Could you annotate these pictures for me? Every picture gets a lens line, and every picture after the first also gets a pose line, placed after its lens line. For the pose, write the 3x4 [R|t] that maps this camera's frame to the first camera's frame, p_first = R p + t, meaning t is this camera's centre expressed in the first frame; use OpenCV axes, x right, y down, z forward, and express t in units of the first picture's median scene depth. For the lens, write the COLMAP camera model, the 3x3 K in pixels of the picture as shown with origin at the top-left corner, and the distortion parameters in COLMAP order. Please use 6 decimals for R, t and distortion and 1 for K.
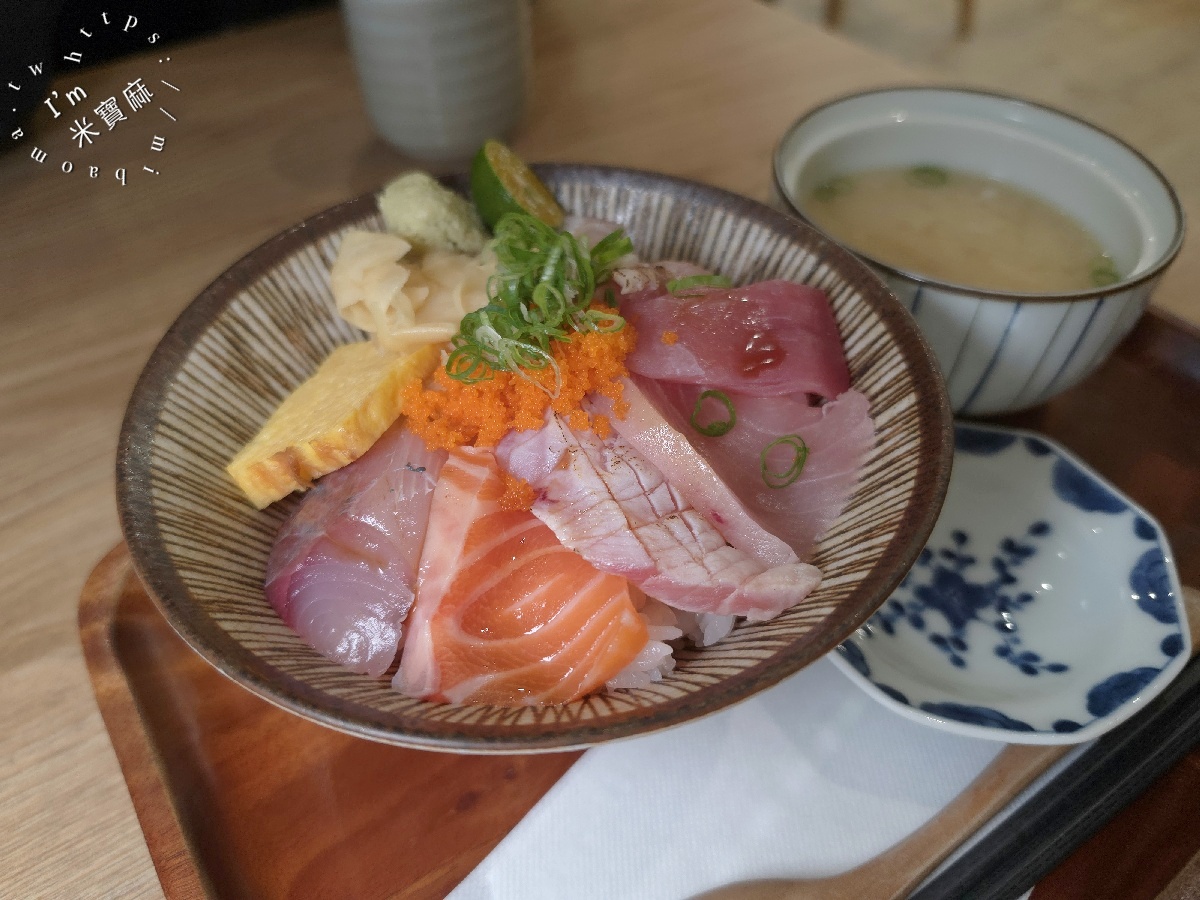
lens RADIAL K [[881.2, 0, 585.2], [0, 881.2, 424.2], [0, 0, 1]] dist [0.105060, -0.220981]
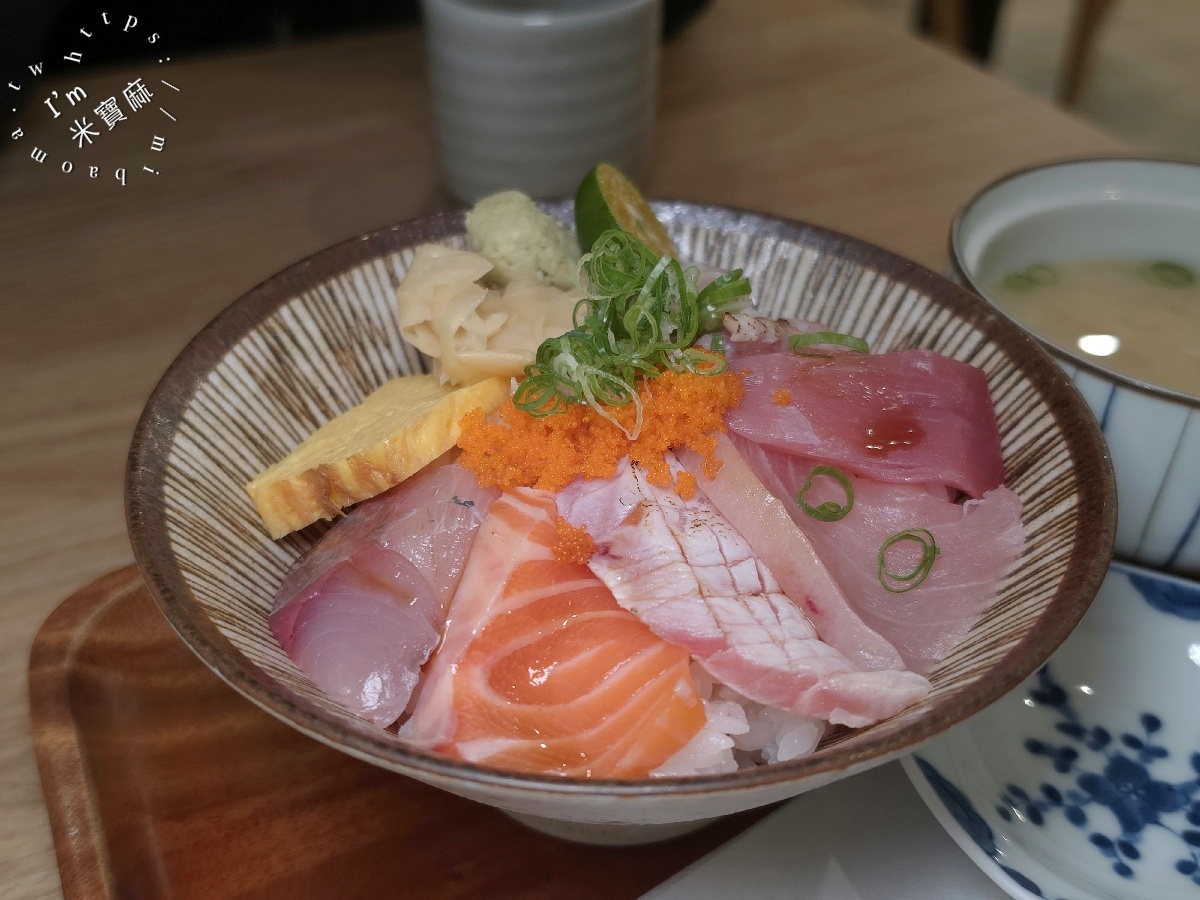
lens RADIAL K [[1278.7, 0, 600.0], [0, 1278.7, 450.0], [0, 0, 1]] dist [0.164639, -0.333346]
pose [[0.987916, 0.118596, -0.099786, 0.053918], [-0.131557, 0.982030, -0.135312, 0.141502], [0.081946, 0.146804, 0.985765, -0.204760]]
